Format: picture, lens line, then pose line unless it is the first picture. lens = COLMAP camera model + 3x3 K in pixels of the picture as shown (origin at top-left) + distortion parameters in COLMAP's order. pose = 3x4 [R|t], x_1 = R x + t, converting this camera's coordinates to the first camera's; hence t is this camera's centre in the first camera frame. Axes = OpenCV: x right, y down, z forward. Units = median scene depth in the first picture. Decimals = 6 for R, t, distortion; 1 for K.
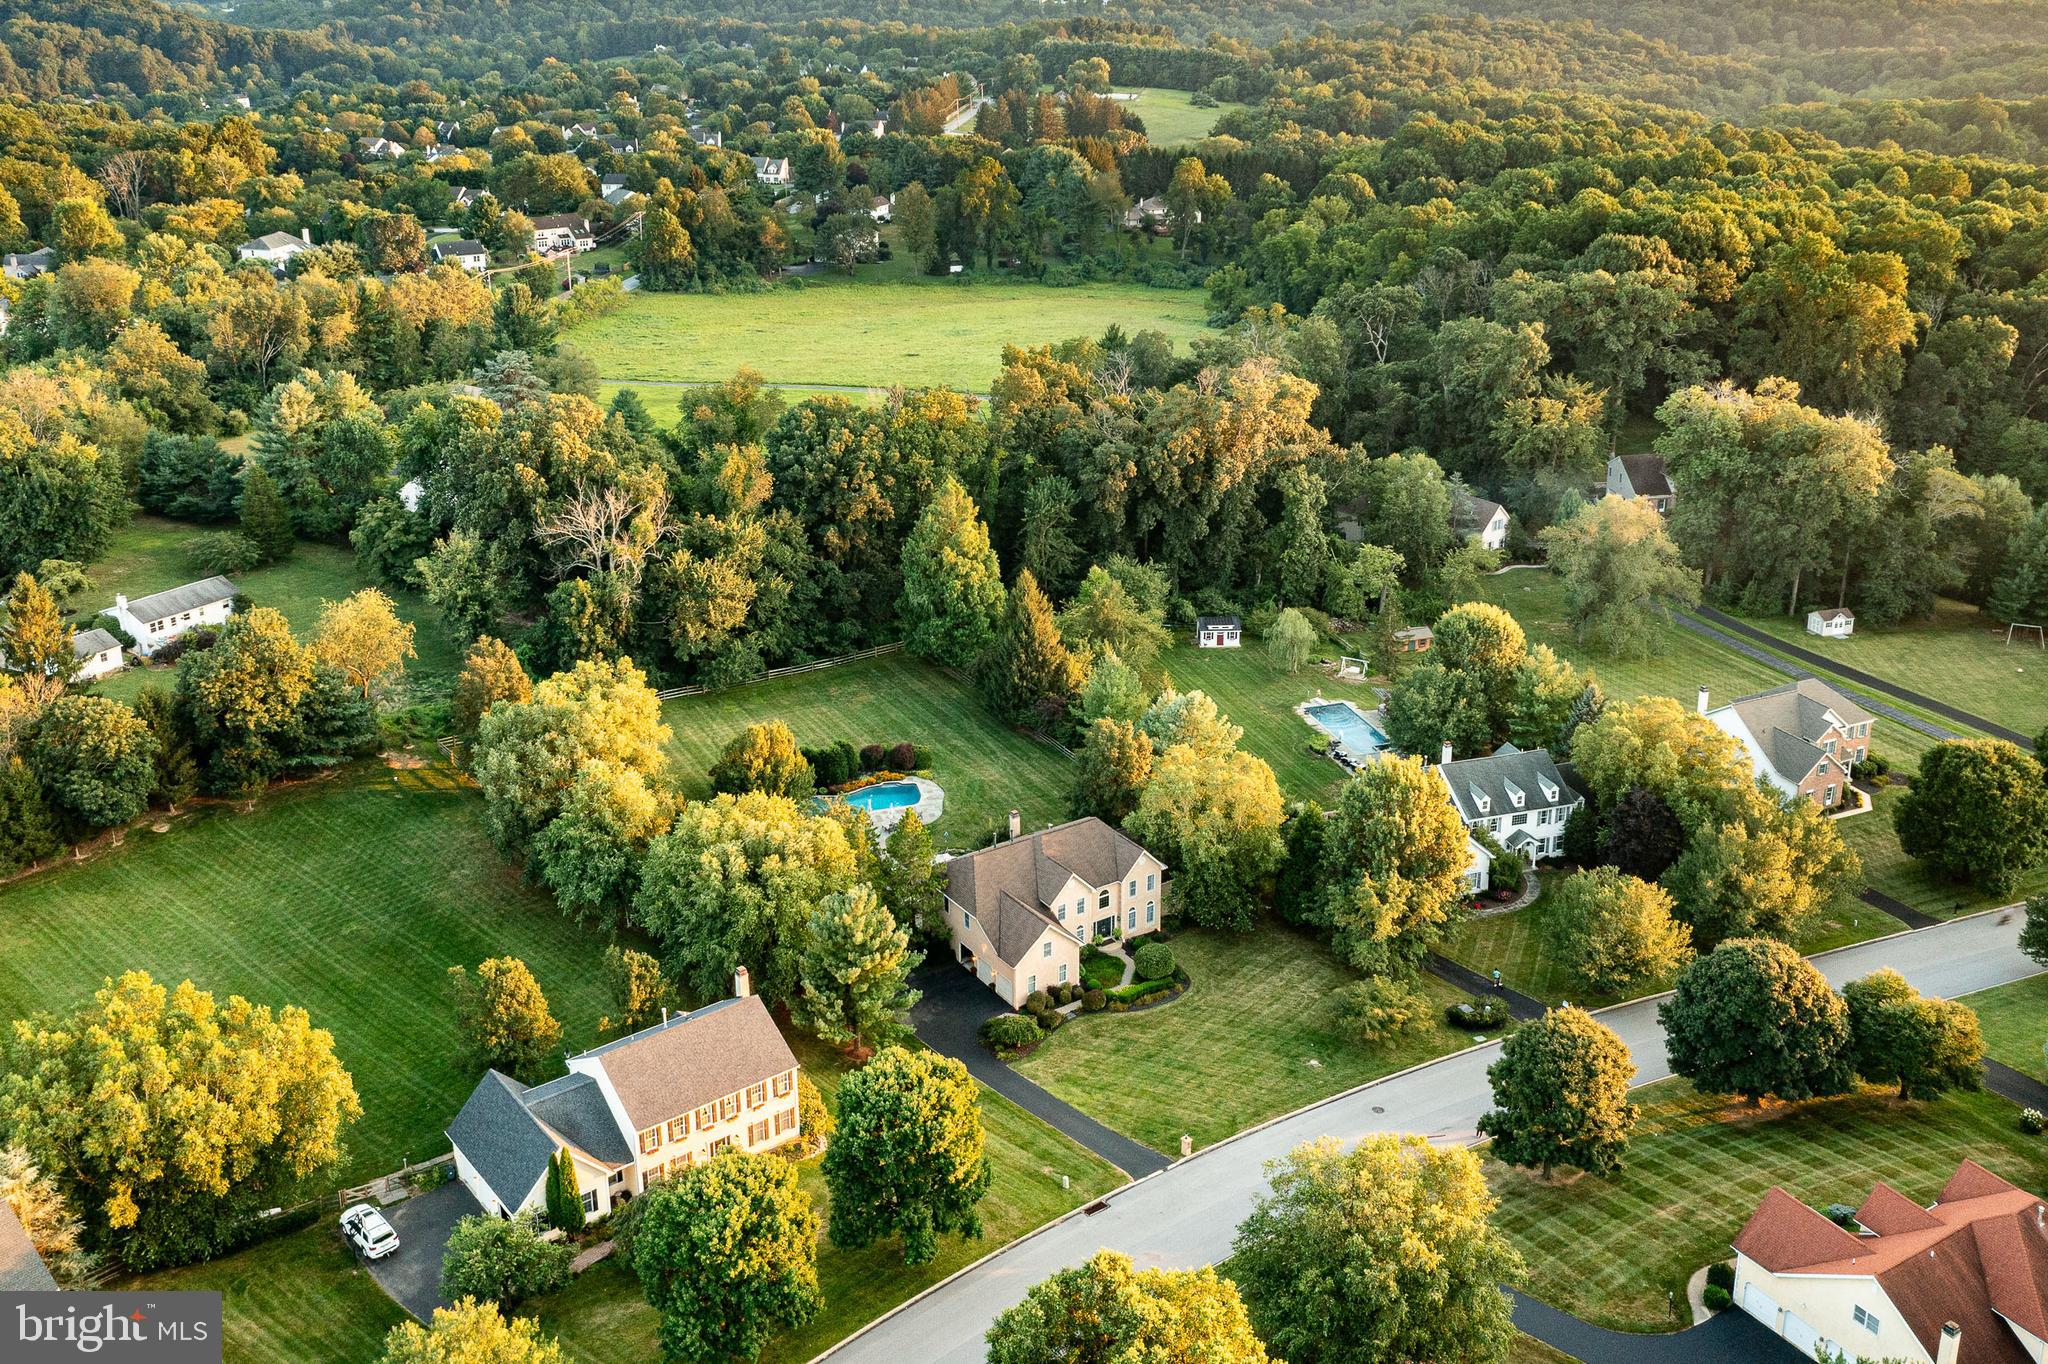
lens RADIAL K [[1723.8, 0, 1109.8], [0, 1723.8, 426.8], [0, 0, 1]] dist [-0.006076, 0.005120]
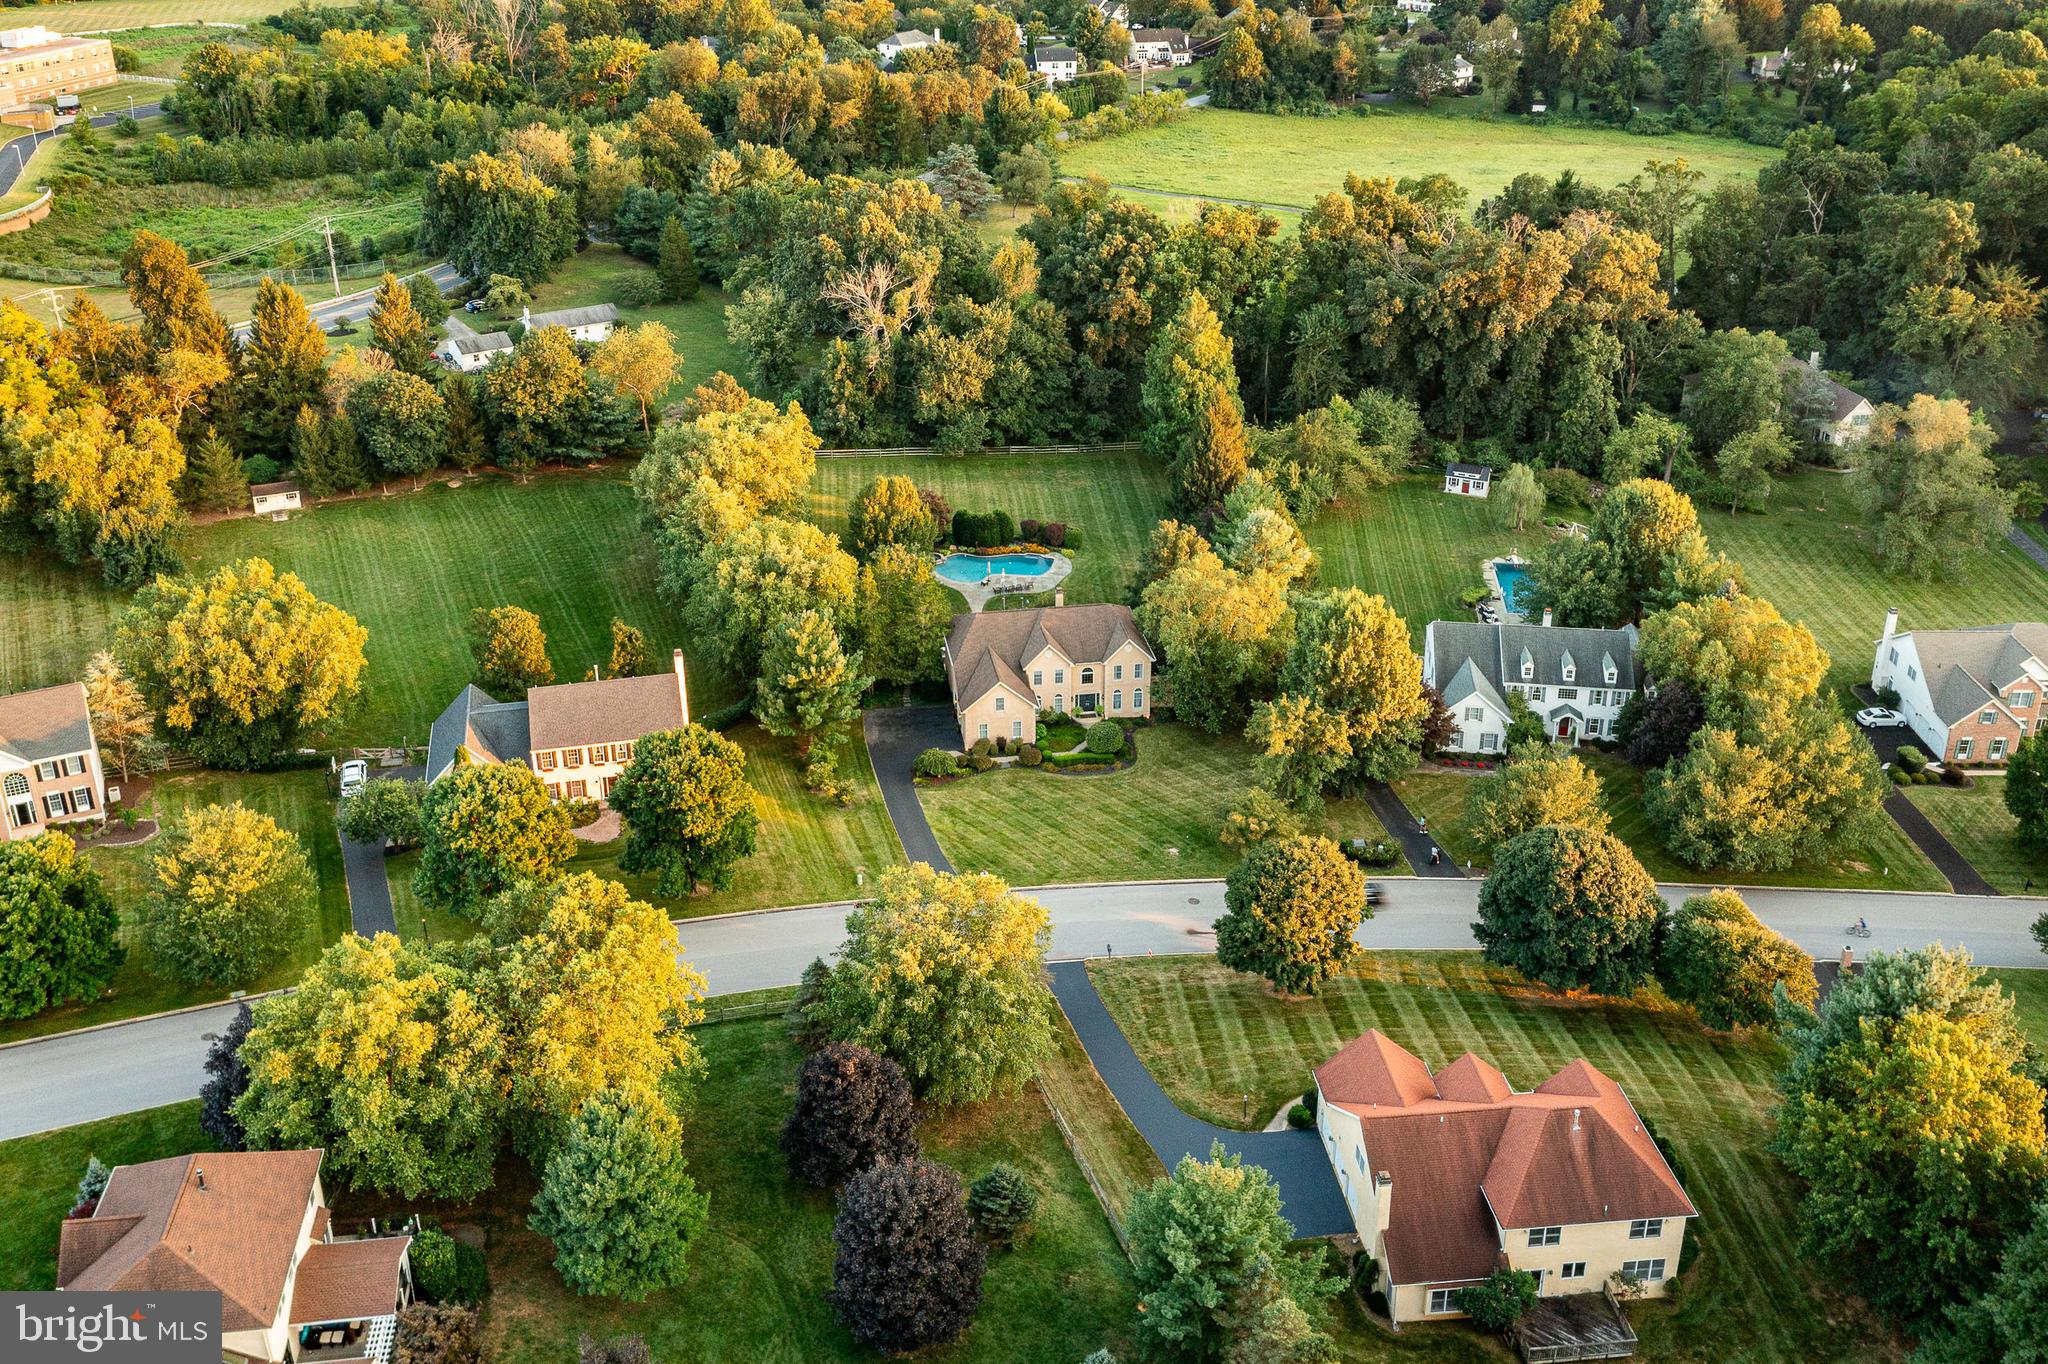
lens RADIAL K [[1723.8, 0, 1109.8], [0, 1723.8, 426.8], [0, 0, 1]] dist [-0.006076, 0.005120]
pose [[0.917502, 0.140471, -0.372100, 0.256549], [-0.104654, 0.987852, 0.114874, -0.003116], [0.383716, -0.066456, 0.921057, 0.015933]]
